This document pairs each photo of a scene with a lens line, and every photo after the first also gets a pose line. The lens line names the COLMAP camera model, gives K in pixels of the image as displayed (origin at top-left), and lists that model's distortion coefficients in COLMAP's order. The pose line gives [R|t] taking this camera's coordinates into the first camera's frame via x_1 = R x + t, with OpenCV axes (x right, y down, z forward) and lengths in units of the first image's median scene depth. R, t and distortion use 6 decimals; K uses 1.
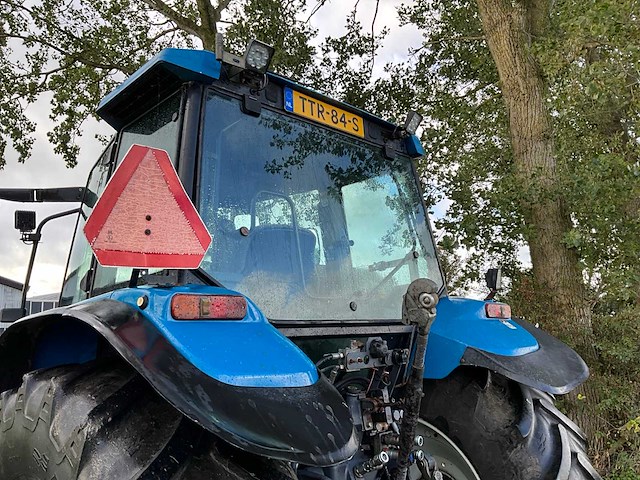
lens RADIAL K [[527.8, 0, 320.0], [0, 527.8, 240.0], [0, 0, 1]] dist [0.114706, -0.240194]
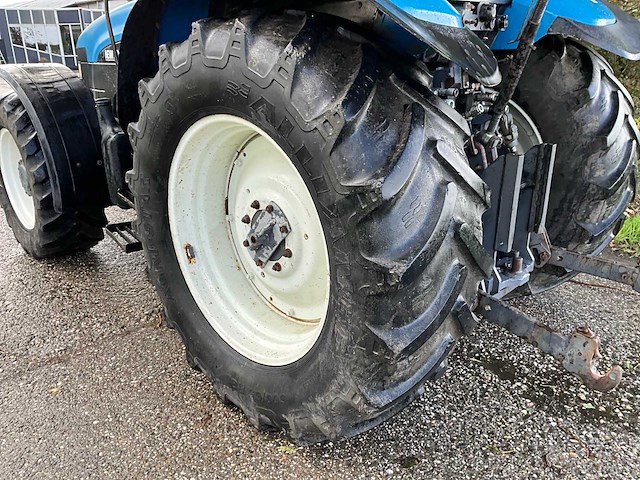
lens RADIAL K [[527.8, 0, 320.0], [0, 527.8, 240.0], [0, 0, 1]] dist [0.114706, -0.240194]
pose [[0.999808, -0.001845, 0.019503, -0.232471], [-0.007985, 0.870710, 0.491732, 0.070509], [-0.017889, -0.491793, 0.870528, -0.154119]]
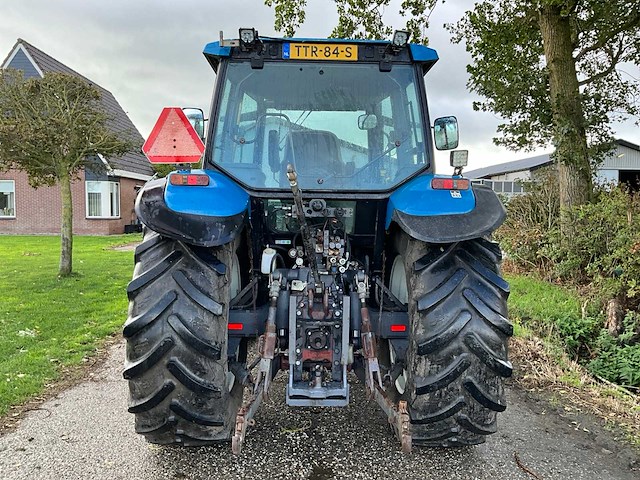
lens RADIAL K [[527.8, 0, 320.0], [0, 527.8, 240.0], [0, 0, 1]] dist [0.114706, -0.240194]
pose [[0.735783, 0.084949, -0.671868, 1.120886], [0.076441, 0.975343, 0.207032, -0.033296], [0.672889, -0.203689, 0.711148, -0.182021]]
